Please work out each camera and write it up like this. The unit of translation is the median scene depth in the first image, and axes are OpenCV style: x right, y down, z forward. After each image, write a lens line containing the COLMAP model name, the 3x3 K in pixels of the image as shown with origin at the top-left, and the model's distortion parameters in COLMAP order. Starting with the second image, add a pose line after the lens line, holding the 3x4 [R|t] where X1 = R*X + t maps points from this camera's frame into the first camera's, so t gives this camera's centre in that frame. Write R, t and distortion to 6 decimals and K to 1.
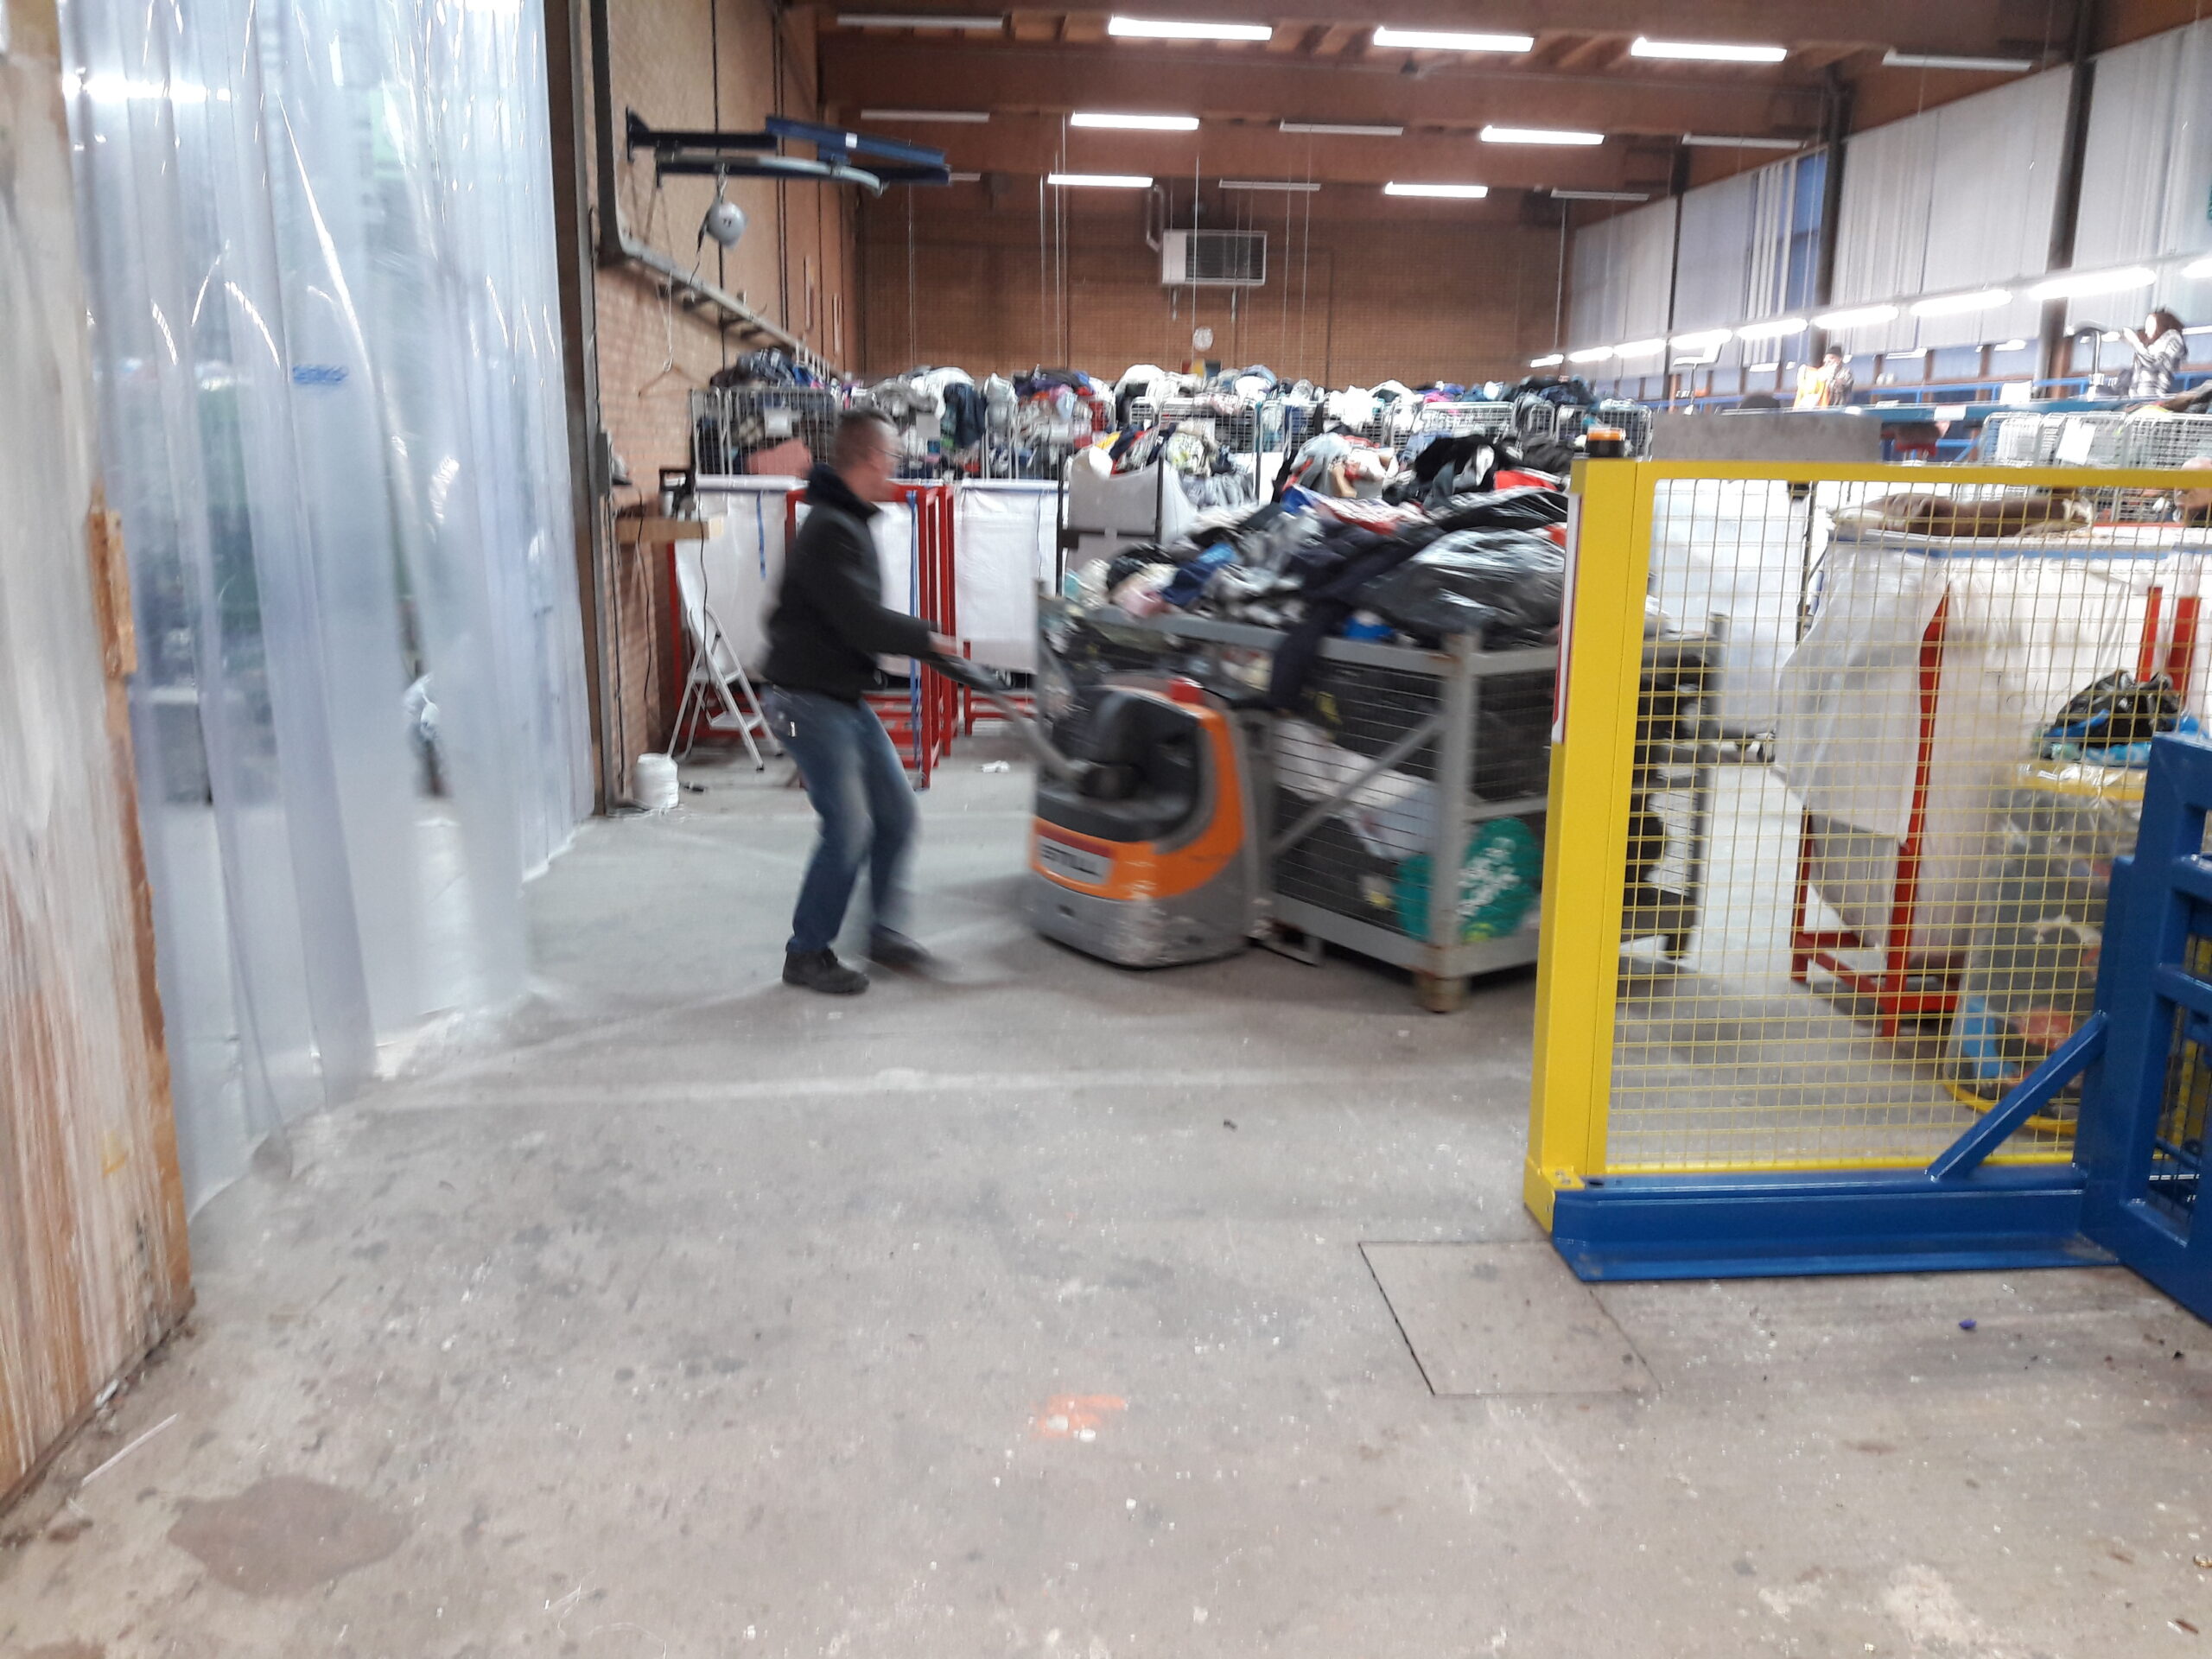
lens RADIAL K [[1803.4, 0, 1117.4], [0, 1803.4, 845.1], [0, 0, 1]] dist [0.030780, -0.069143]
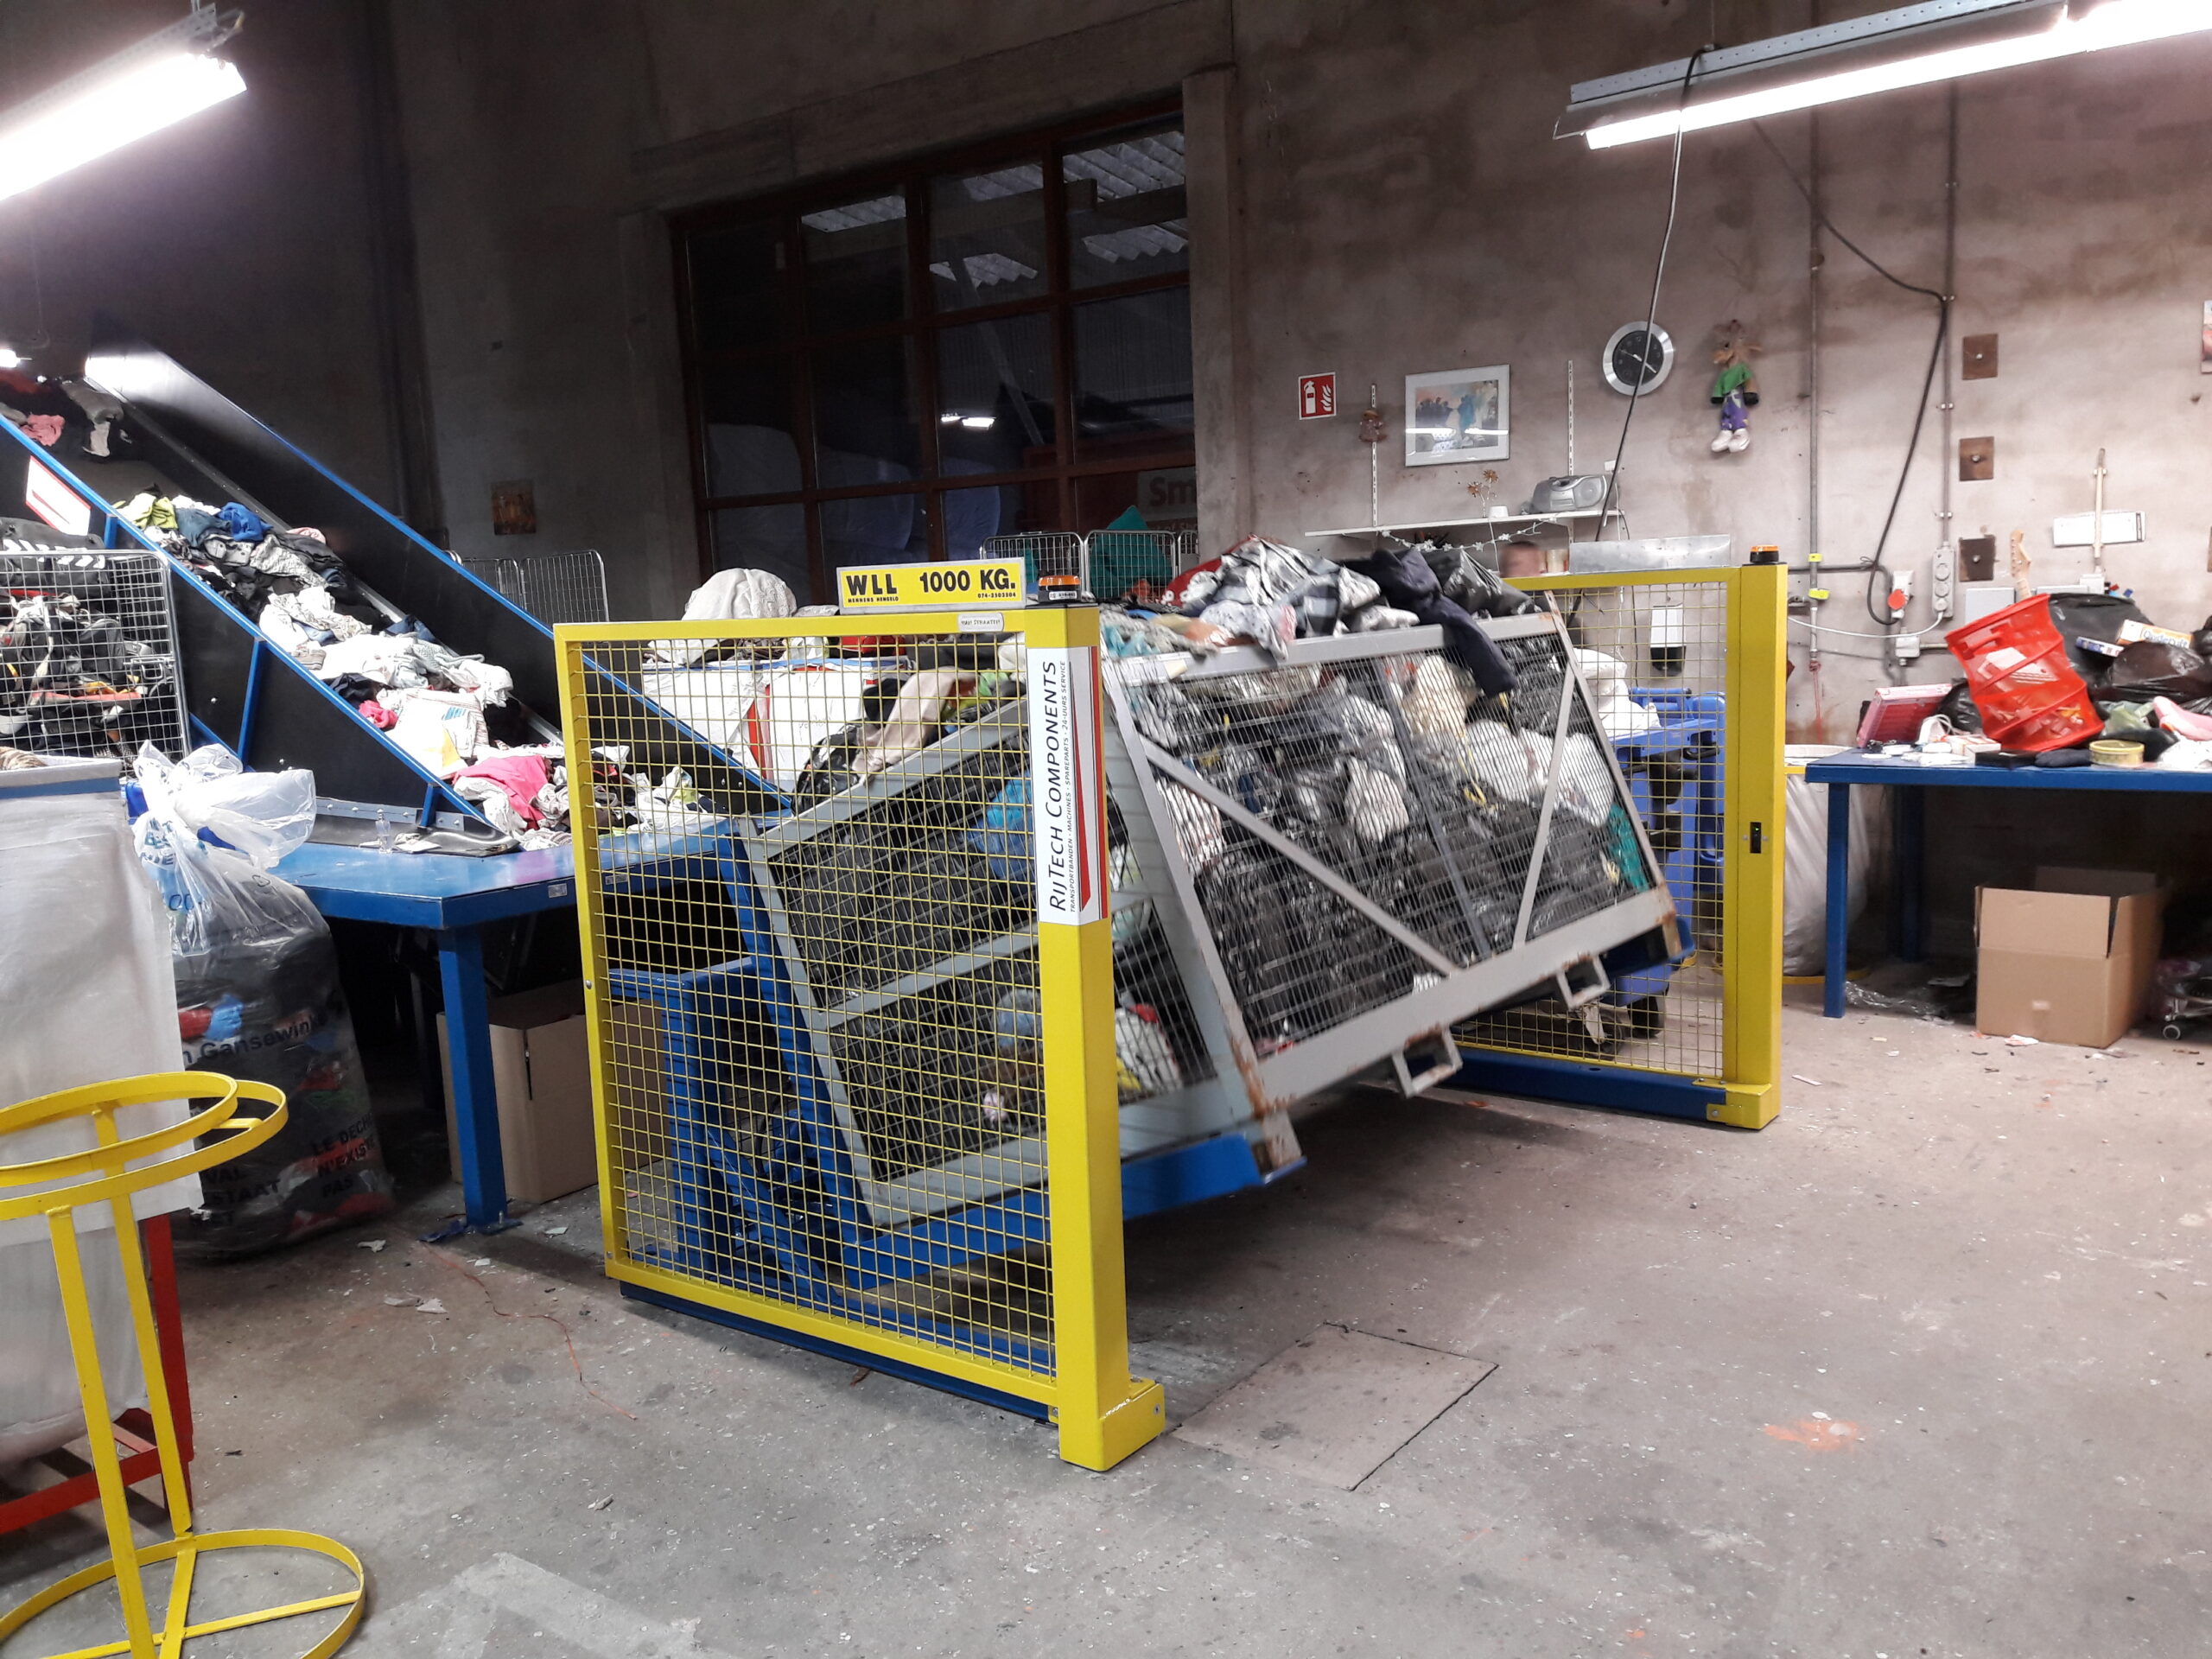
lens RADIAL K [[1802.9, 0, 1104.3], [0, 1802.9, 836.4], [0, 0, 1]] dist [-0.007228, -0.015999]
pose [[-0.741784, -0.070459, 0.666927, -0.249889], [0.181050, 0.936501, 0.300311, -0.265527], [-0.645737, 0.343513, -0.681925, 1.174923]]
